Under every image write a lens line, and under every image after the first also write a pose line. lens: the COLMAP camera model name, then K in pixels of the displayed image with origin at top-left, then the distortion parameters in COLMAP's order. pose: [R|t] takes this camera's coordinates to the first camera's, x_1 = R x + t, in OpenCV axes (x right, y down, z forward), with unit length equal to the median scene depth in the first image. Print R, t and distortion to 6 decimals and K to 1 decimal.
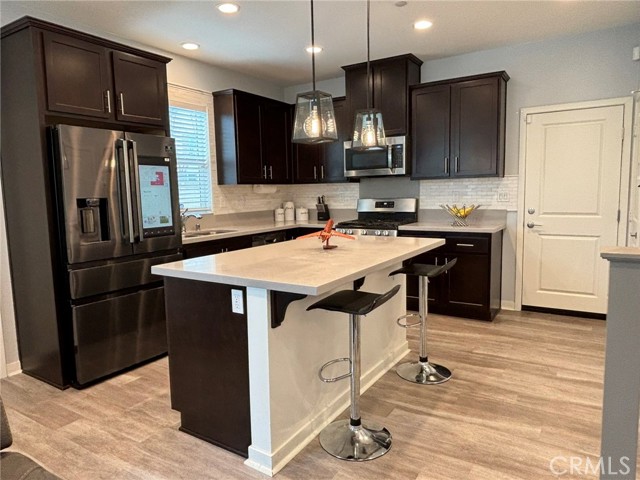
lens RADIAL K [[432.3, 0, 320.2], [0, 432.3, 239.2], [0, 0, 1]] dist [0.001394, -0.000413]
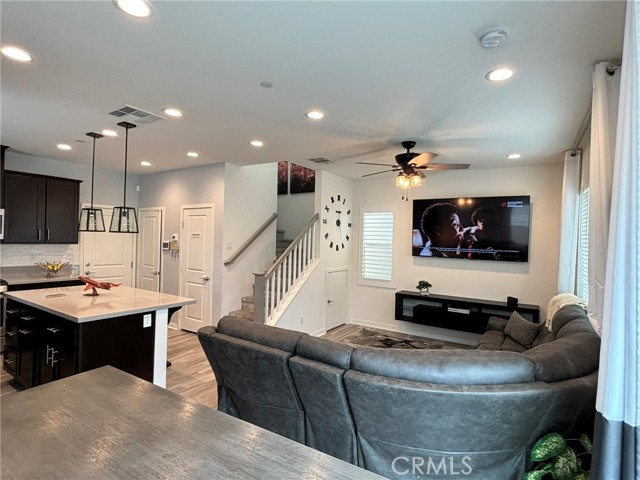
lens RADIAL K [[324.9, 0, 322.5], [0, 324.9, 239.3], [0, 0, 1]] dist [0.001637, 0.001065]
pose [[-0.000454, 0.026142, 0.999658, -0.870062], [0.088083, 0.995774, -0.026001, -0.056289], [-0.996113, 0.088041, -0.002755, 0.114512]]
